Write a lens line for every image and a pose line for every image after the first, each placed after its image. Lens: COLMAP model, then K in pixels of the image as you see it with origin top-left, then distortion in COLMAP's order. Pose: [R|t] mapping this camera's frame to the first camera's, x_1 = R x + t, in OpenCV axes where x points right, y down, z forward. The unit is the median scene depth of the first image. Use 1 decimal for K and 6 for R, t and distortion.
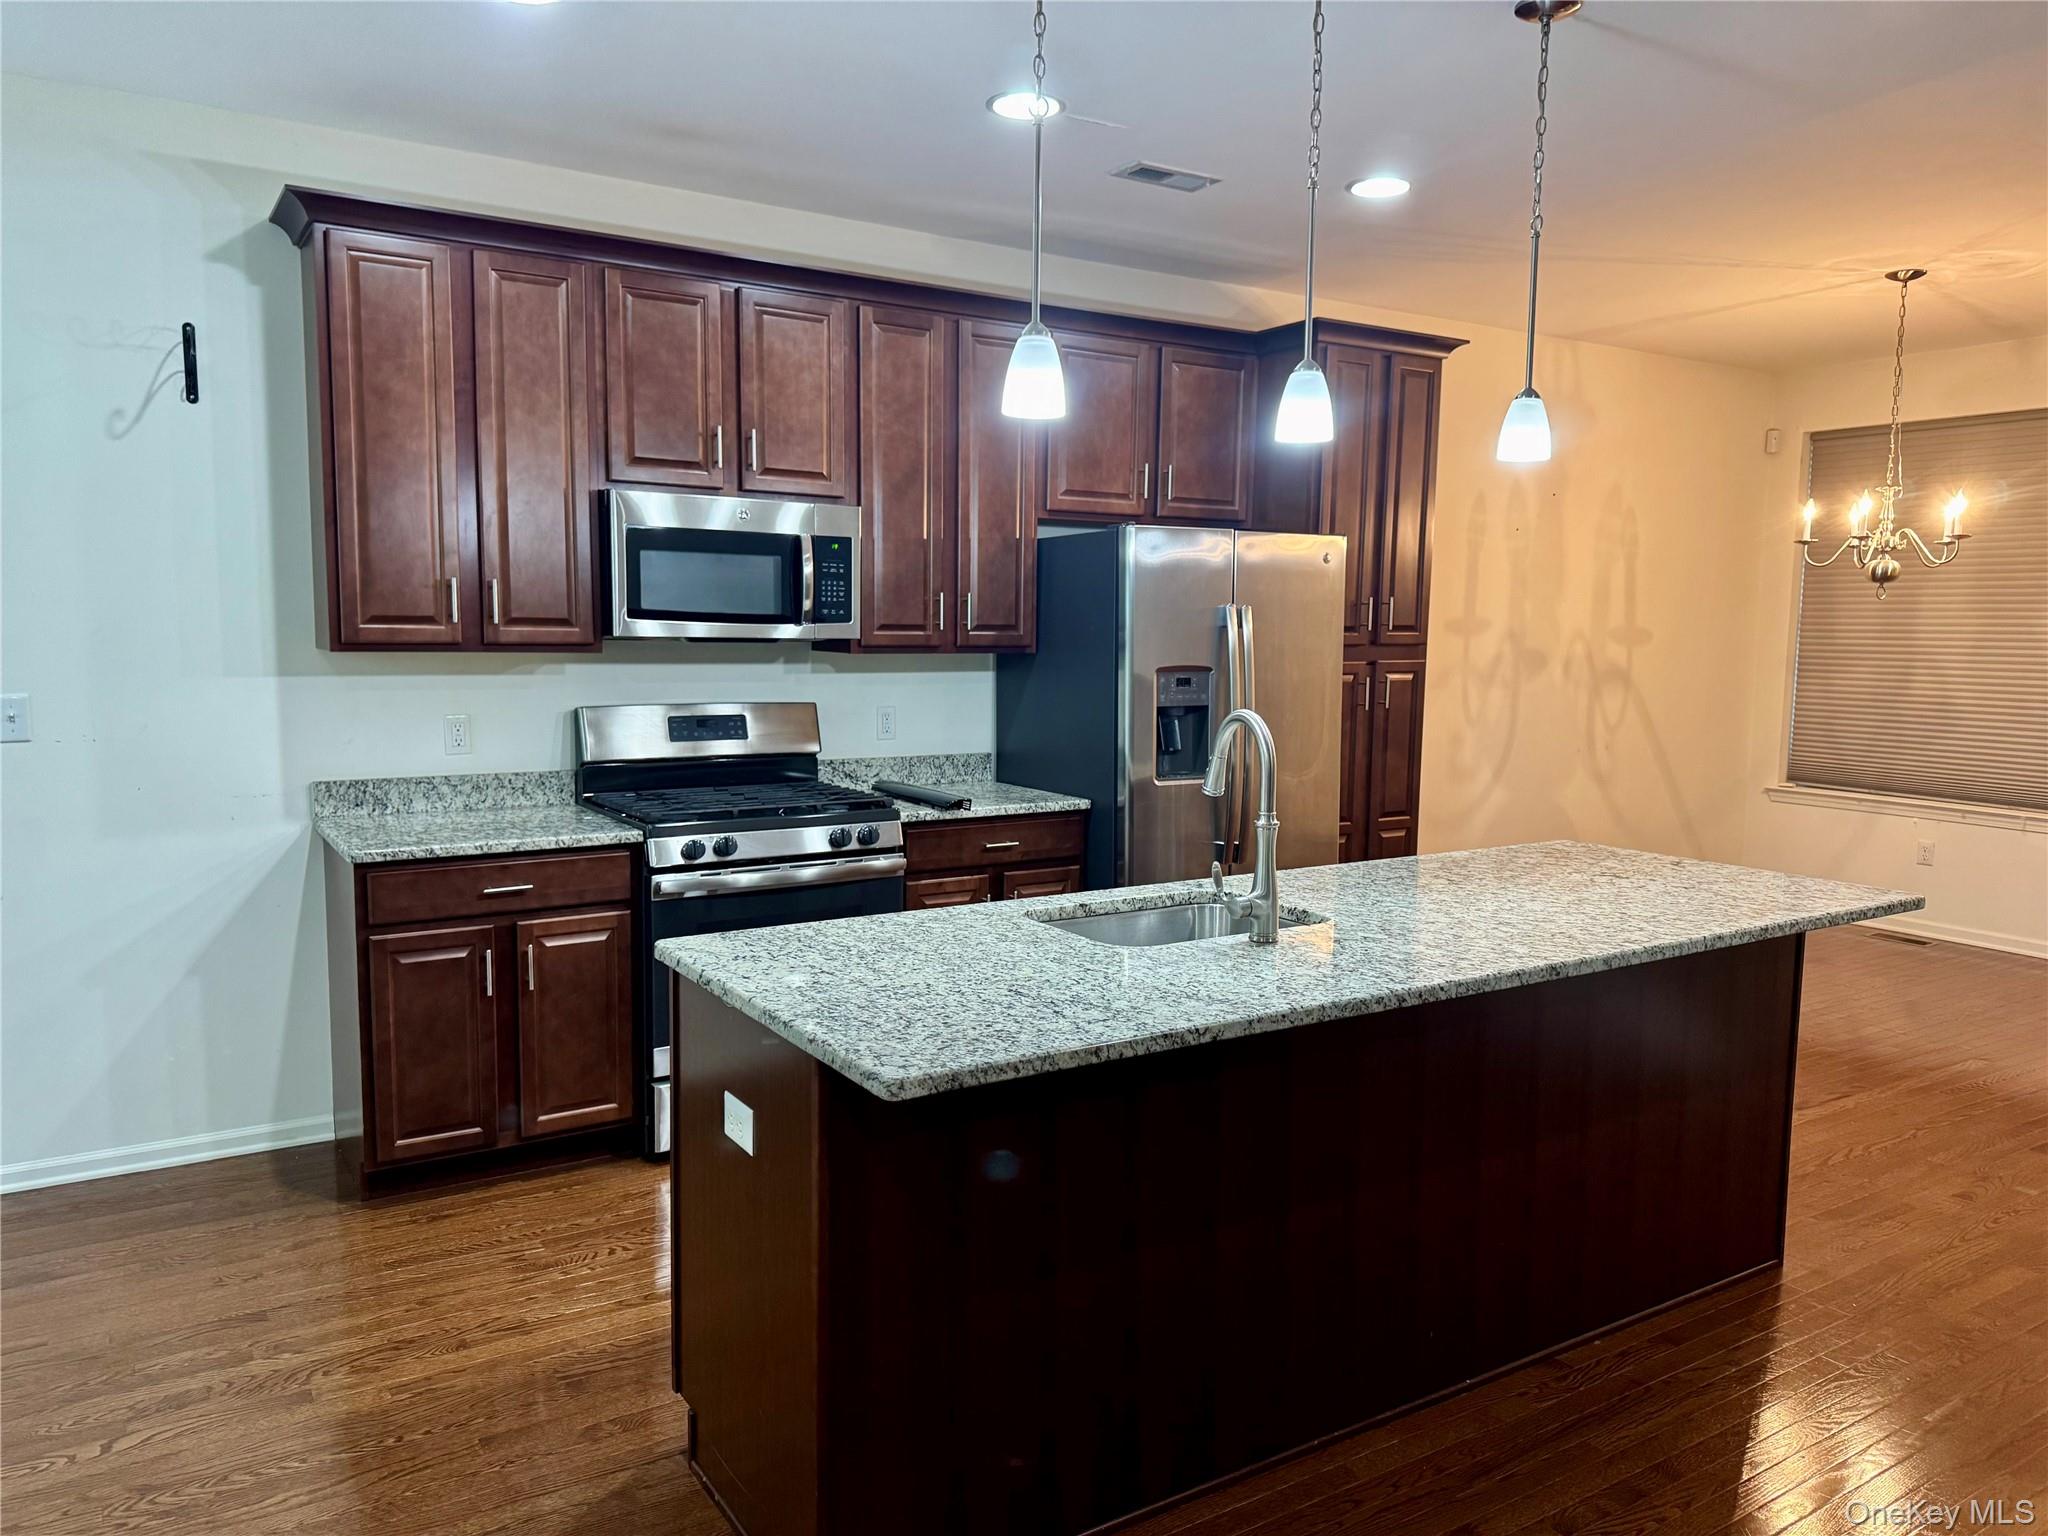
lens RADIAL K [[1445.9, 0, 1024.0], [0, 1445.9, 768.0], [0, 0, 1]] dist [0.121926, -0.166513]
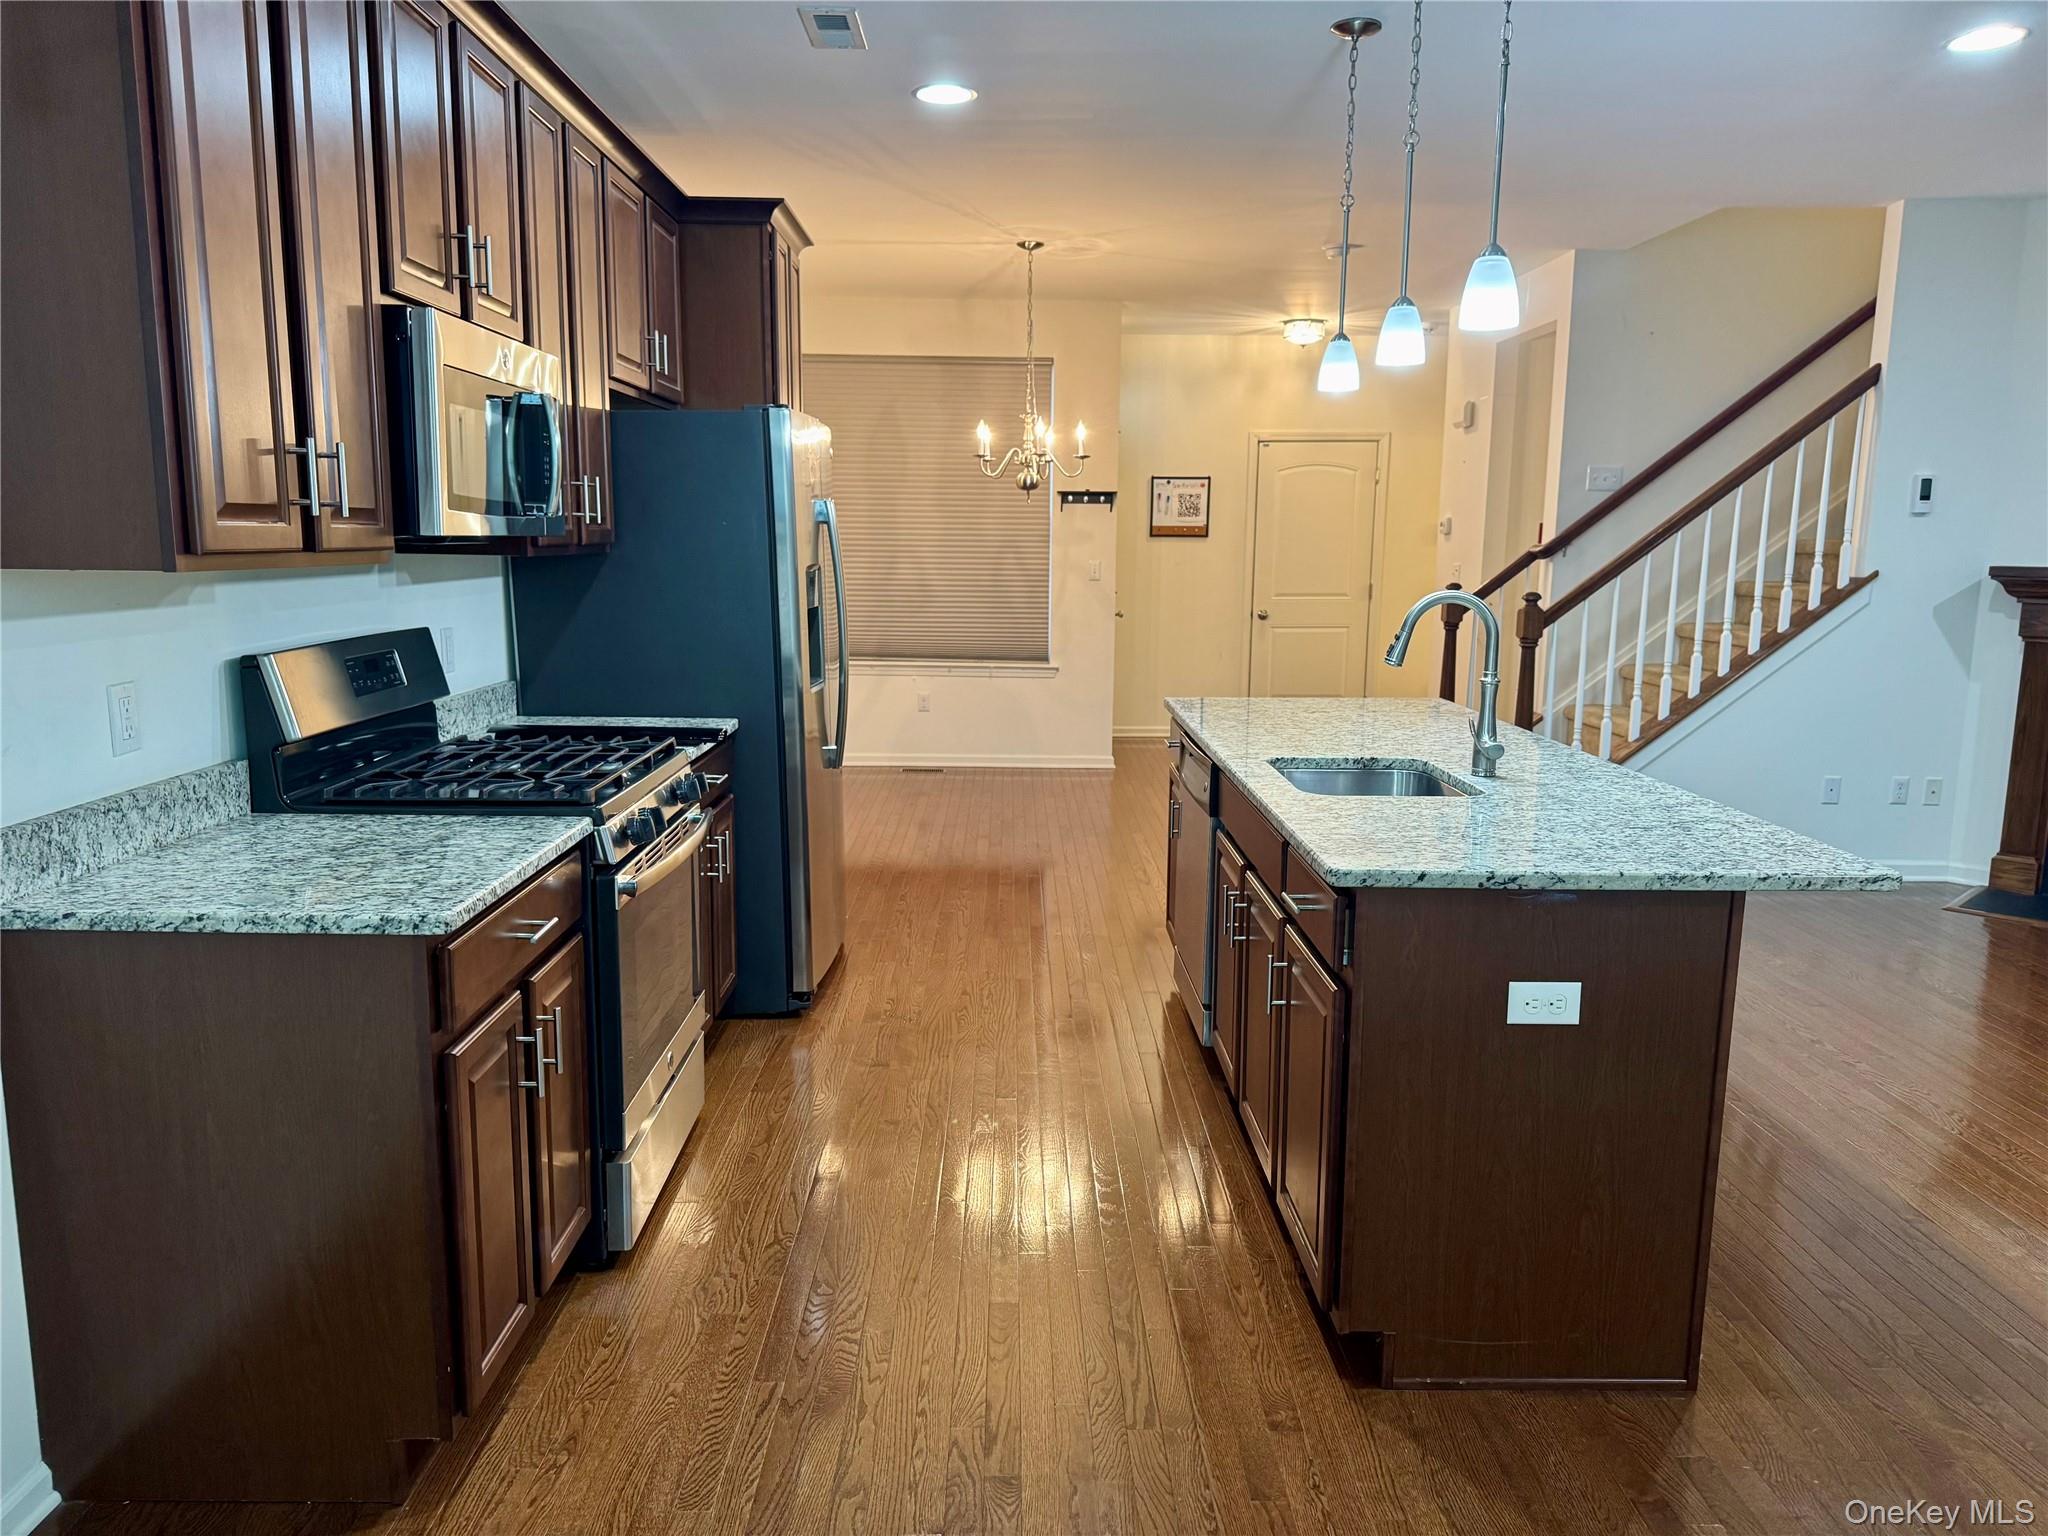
lens RADIAL K [[1445.9, 0, 1024.0], [0, 1445.9, 768.0], [0, 0, 1]] dist [0.121926, -0.166513]
pose [[0.527855, -0.142112, 0.837361, -0.662830], [0.082673, 0.989818, 0.115871, -0.039840], [-0.845301, 0.008064, 0.534229, 0.403169]]
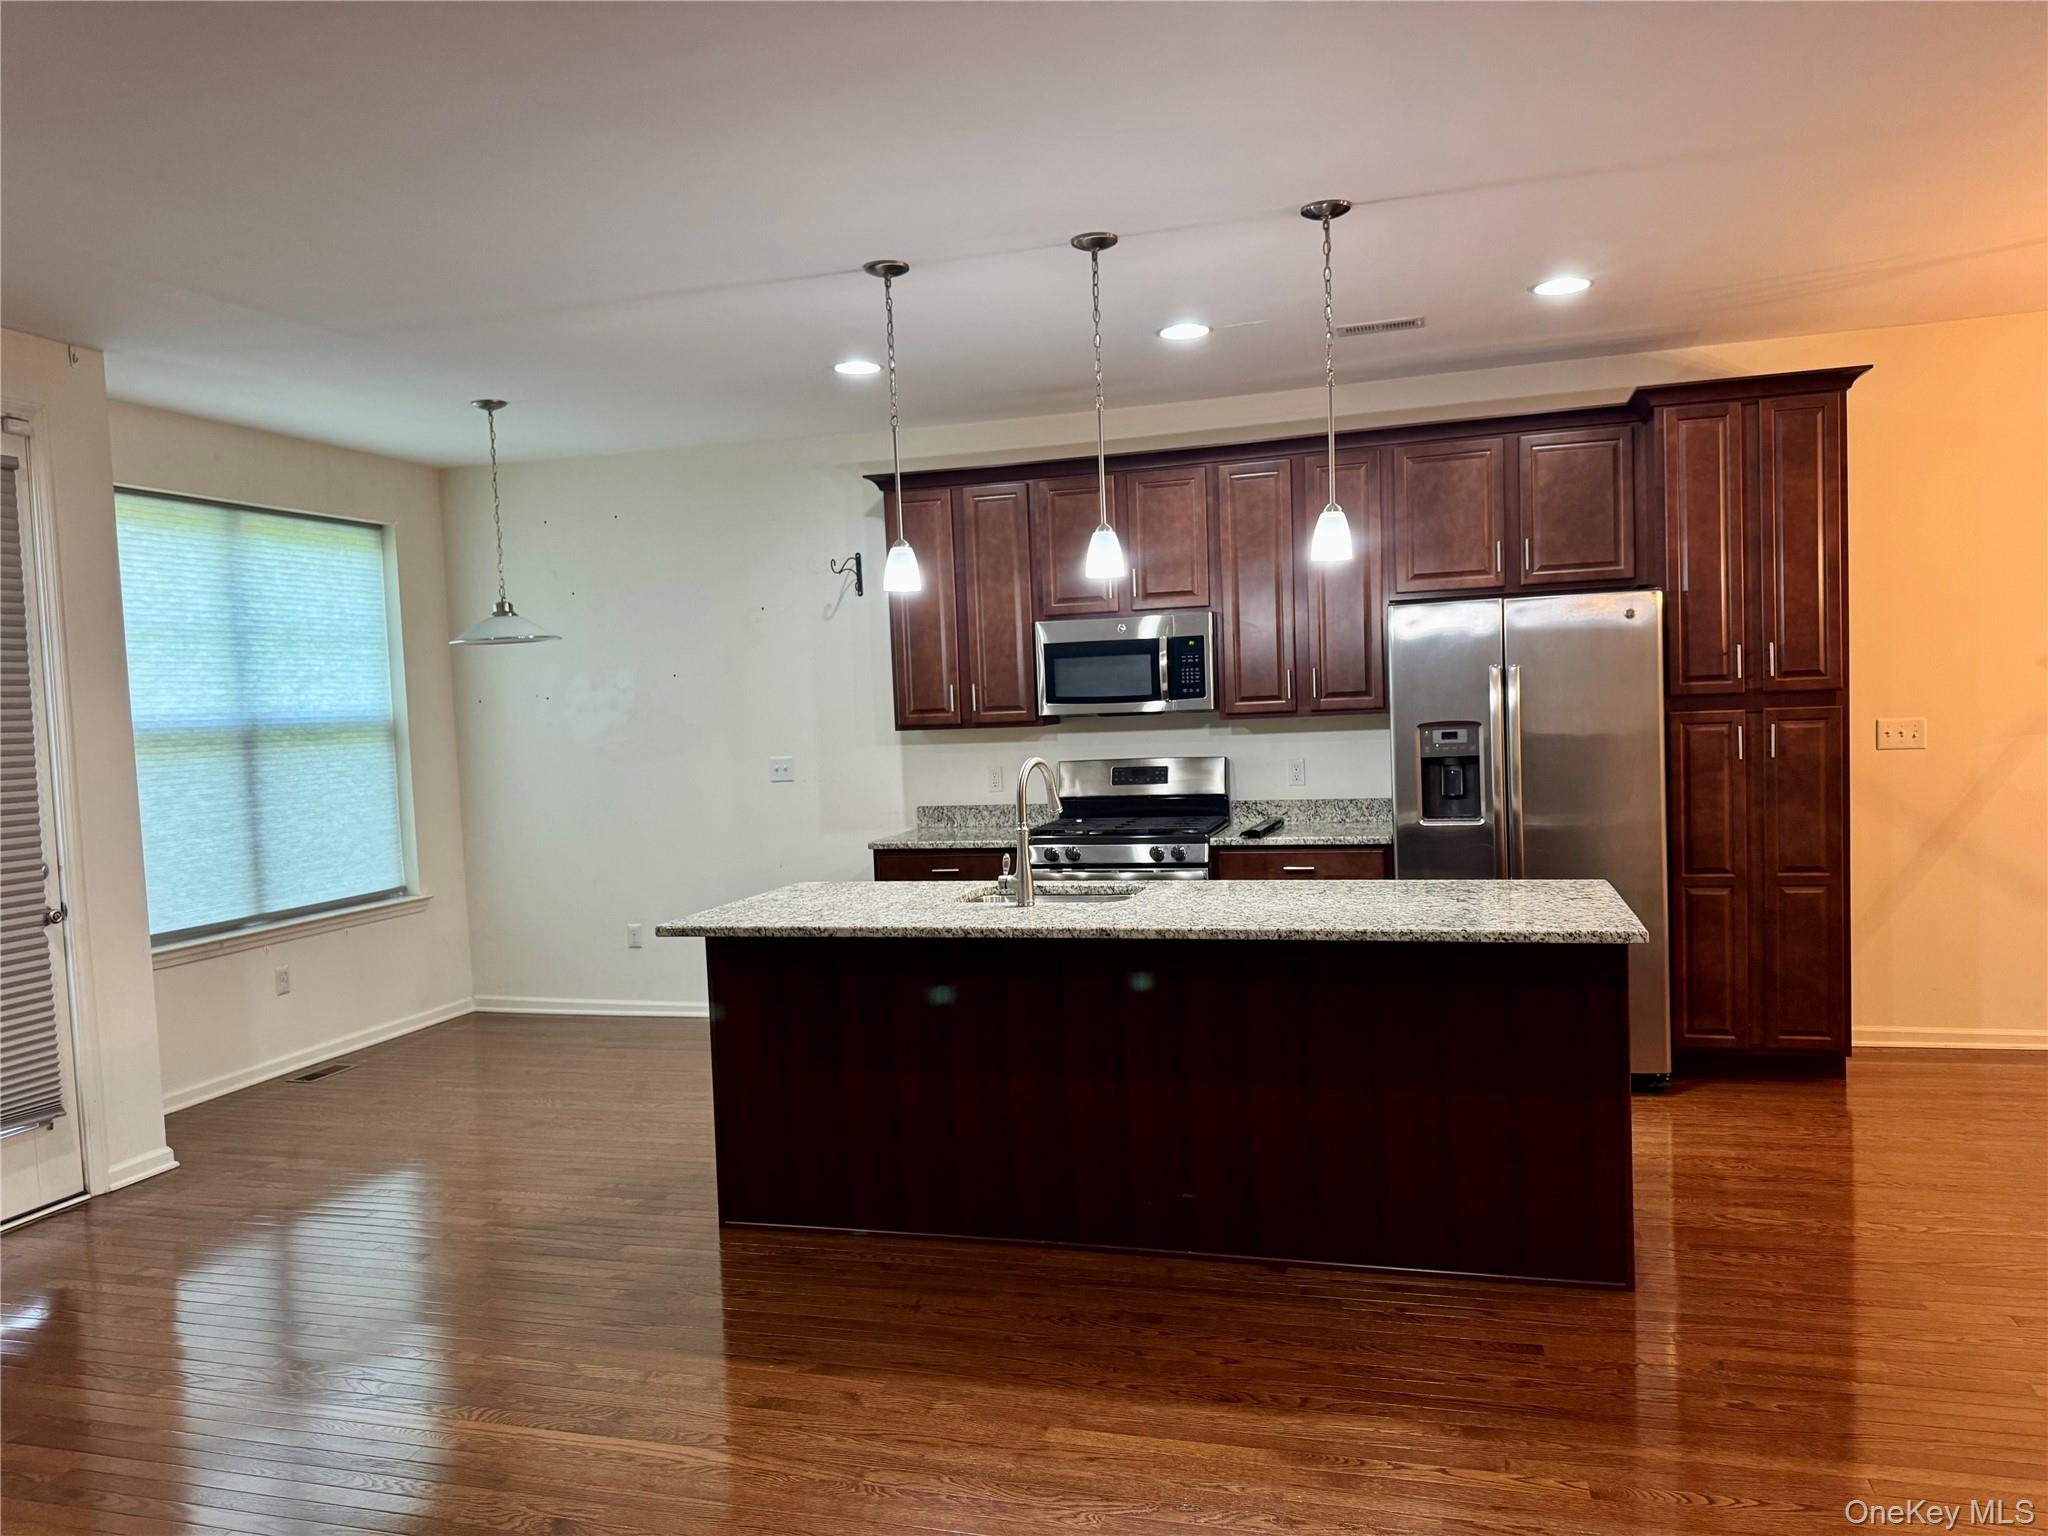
lens RADIAL K [[1445.9, 0, 1024.0], [0, 1445.9, 768.0], [0, 0, 1]] dist [0.121926, -0.166513]
pose [[0.651516, -0.004890, -0.758619, 0.816829], [-0.028107, 0.999137, -0.030579, 0.011937], [0.758114, 0.041245, 0.650817, -0.006330]]
